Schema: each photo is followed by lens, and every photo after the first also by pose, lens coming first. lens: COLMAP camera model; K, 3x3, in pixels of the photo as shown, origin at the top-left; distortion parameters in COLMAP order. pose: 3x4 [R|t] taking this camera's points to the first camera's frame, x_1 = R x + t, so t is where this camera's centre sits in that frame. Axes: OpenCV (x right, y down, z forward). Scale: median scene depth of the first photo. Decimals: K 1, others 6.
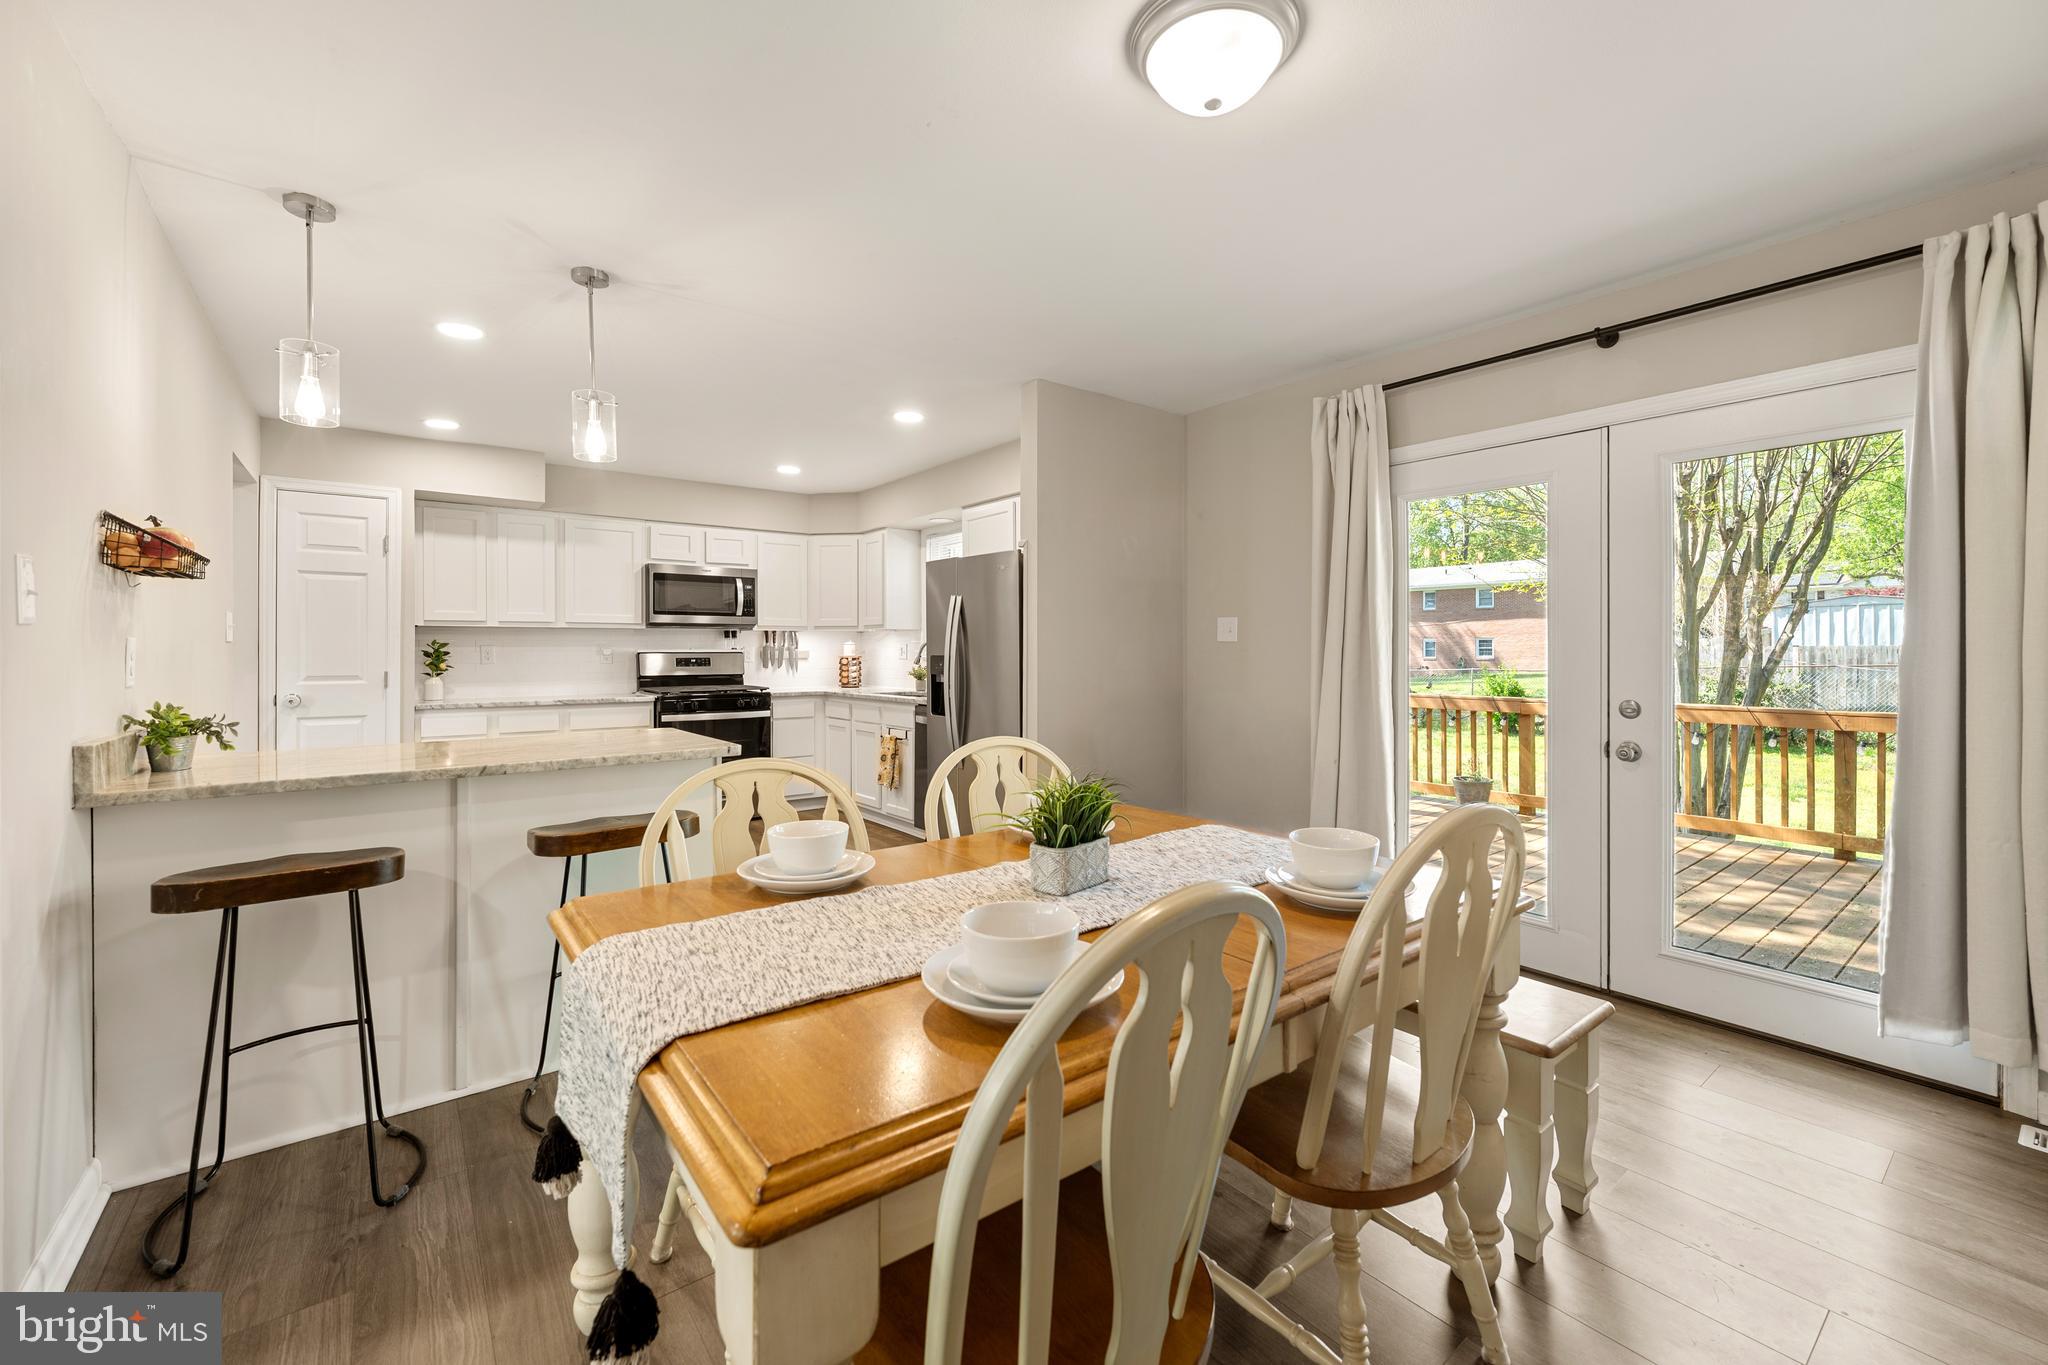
lens RADIAL K [[831.5, 0, 1028.2], [0, 831.5, 653.7], [0, 0, 1]] dist [0.000491, -0.000193]
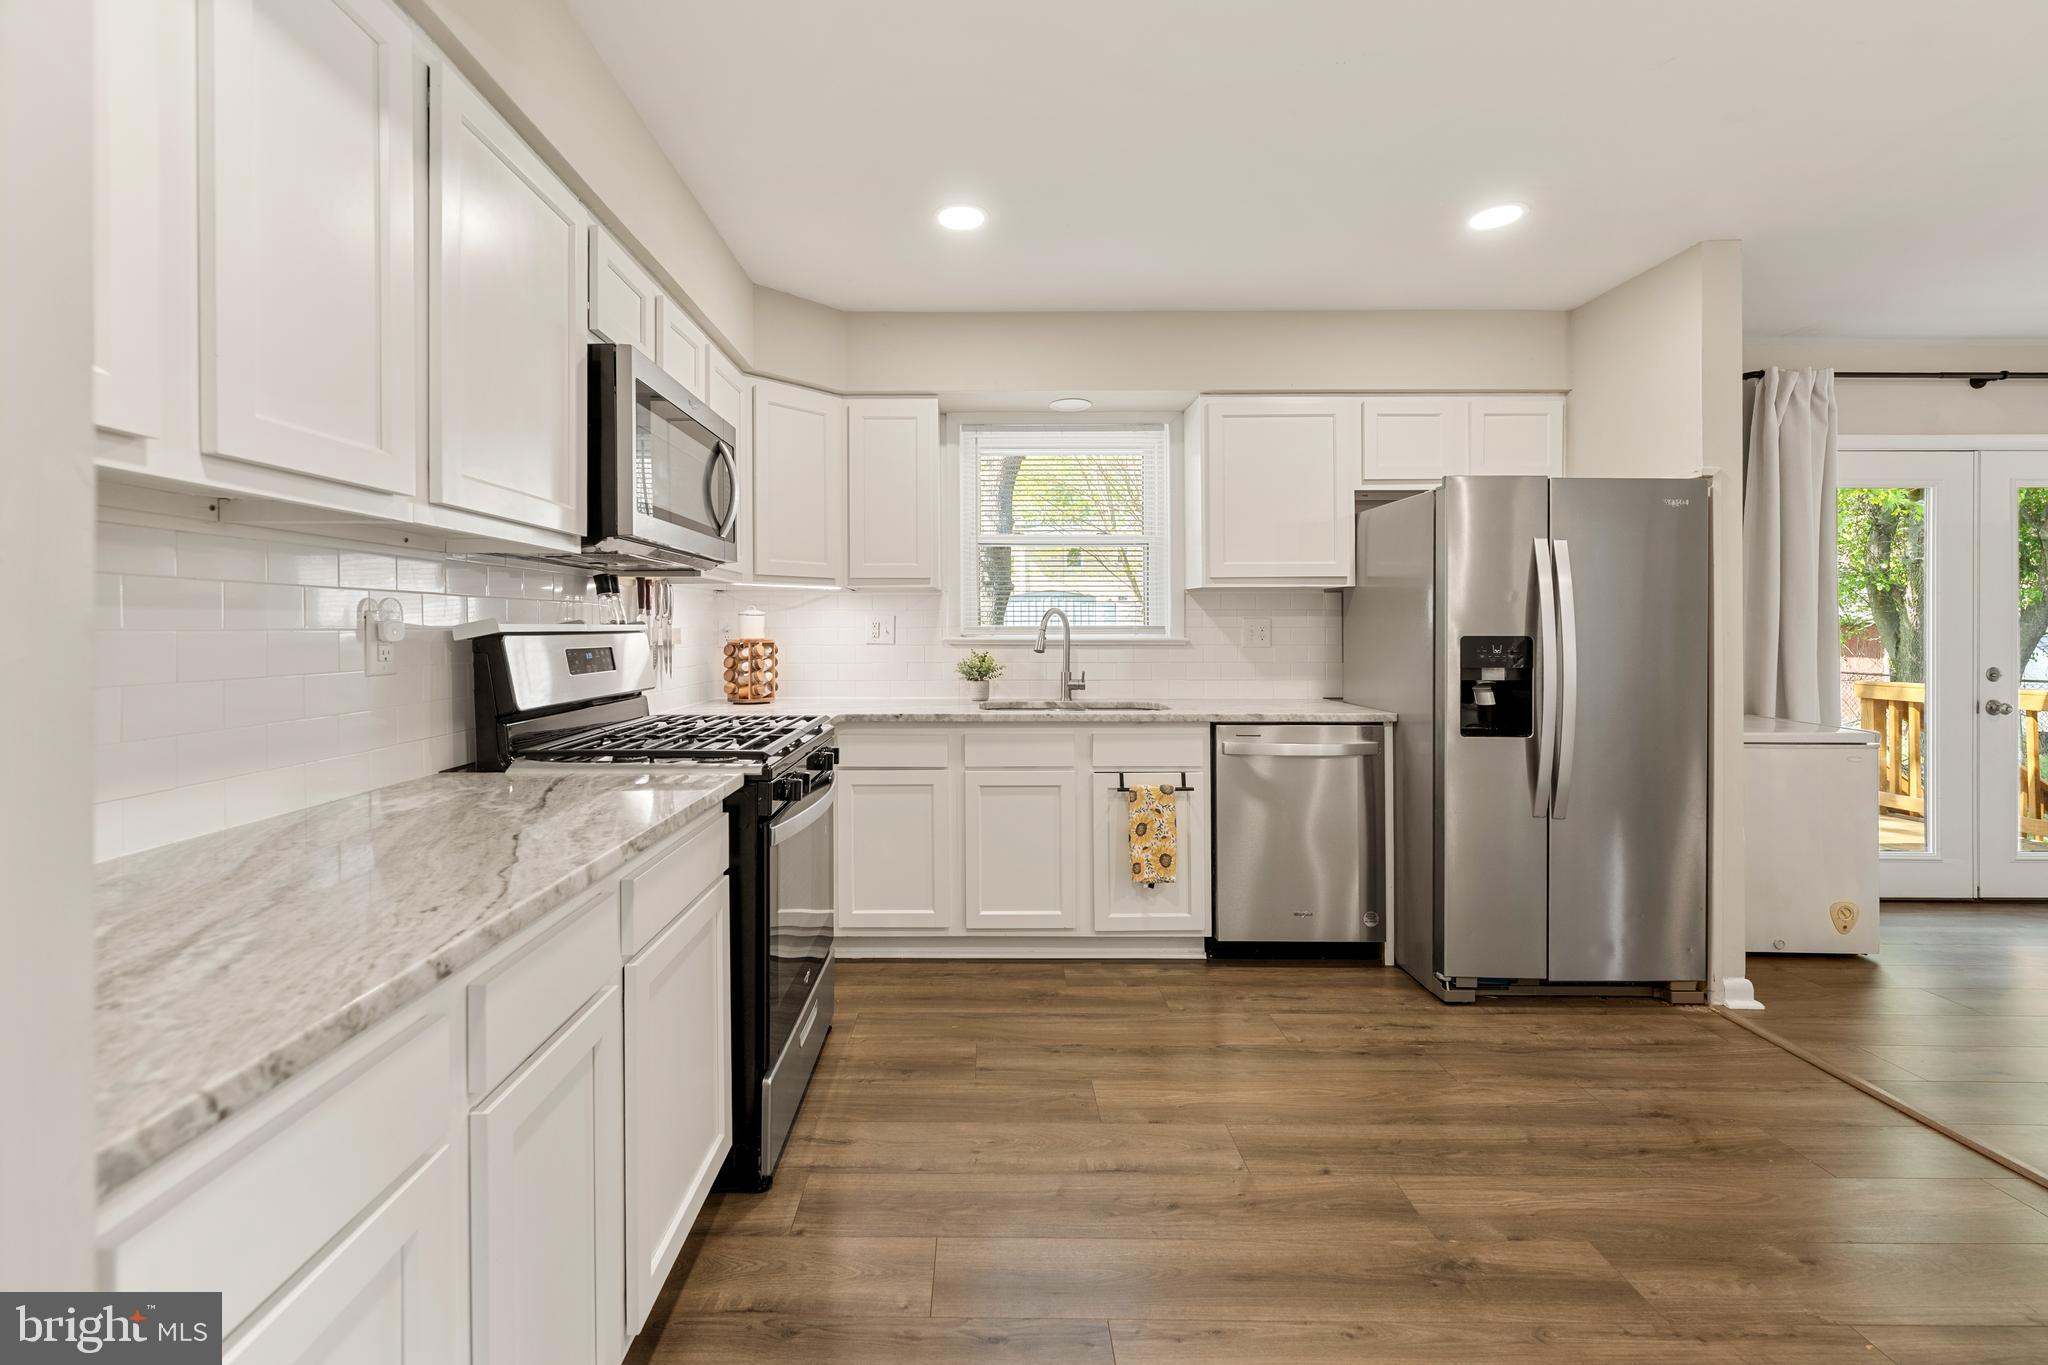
lens RADIAL K [[840.4, 0, 980.9], [0, 840.4, 619.6], [0, 0, 1]] dist [0.001393, -0.000639]
pose [[0.617600, 0.008853, 0.786442, -0.617255], [0.003338, 0.999898, -0.013877, -0.001398], [-0.786485, 0.011196, 0.617508, 0.697729]]
